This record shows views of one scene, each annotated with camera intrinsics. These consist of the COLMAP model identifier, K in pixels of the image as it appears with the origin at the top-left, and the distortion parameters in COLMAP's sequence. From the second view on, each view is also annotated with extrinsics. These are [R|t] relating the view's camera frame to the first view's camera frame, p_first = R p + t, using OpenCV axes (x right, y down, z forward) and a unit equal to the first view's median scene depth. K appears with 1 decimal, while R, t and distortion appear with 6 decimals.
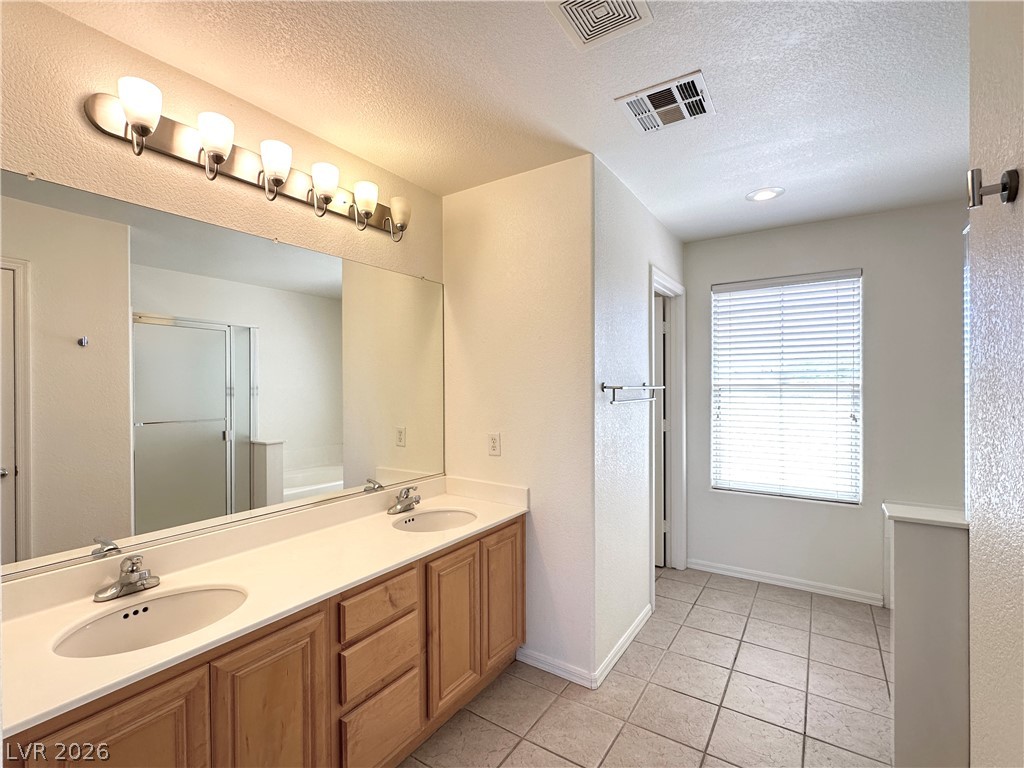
lens RADIAL K [[467.5, 0, 510.6], [0, 467.5, 384.7], [0, 0, 1]] dist [-0.002496, -0.000395]
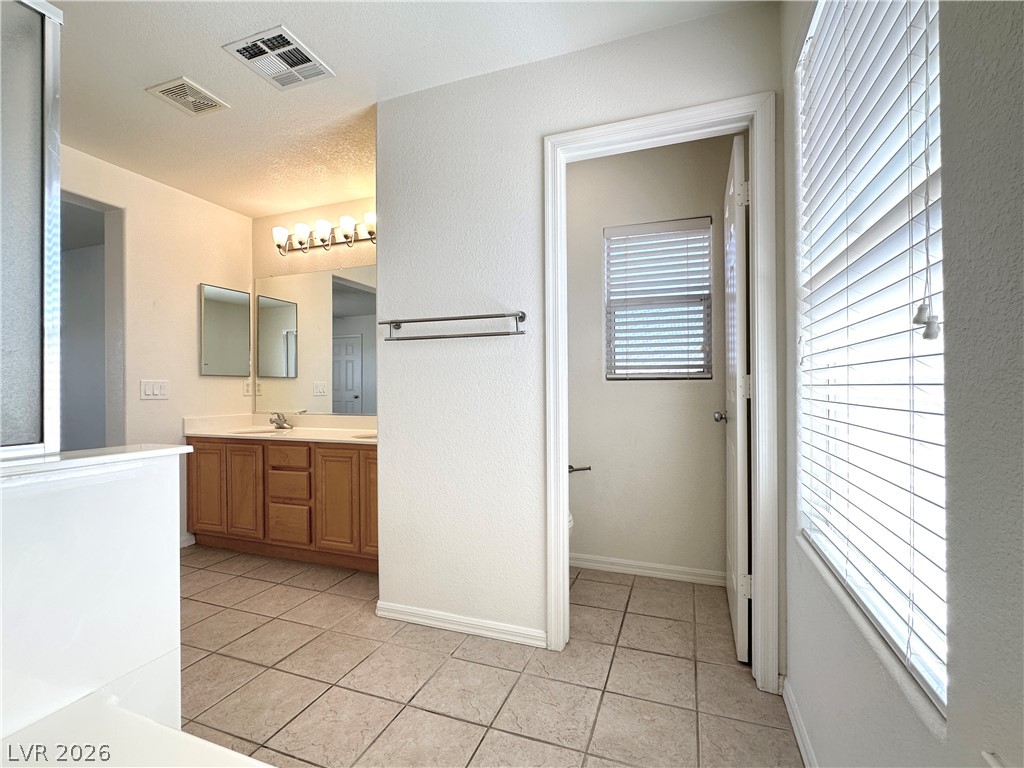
lens RADIAL K [[467.5, 0, 512.5], [0, 467.5, 386.5], [0, 0, 1]] dist [-0.002496, -0.000395]
pose [[0.232737, 0.000755, -0.972539, 1.342841], [0.000934, 0.999999, 0.000999, 0.147239], [0.972539, -0.001141, 0.232737, 1.114999]]
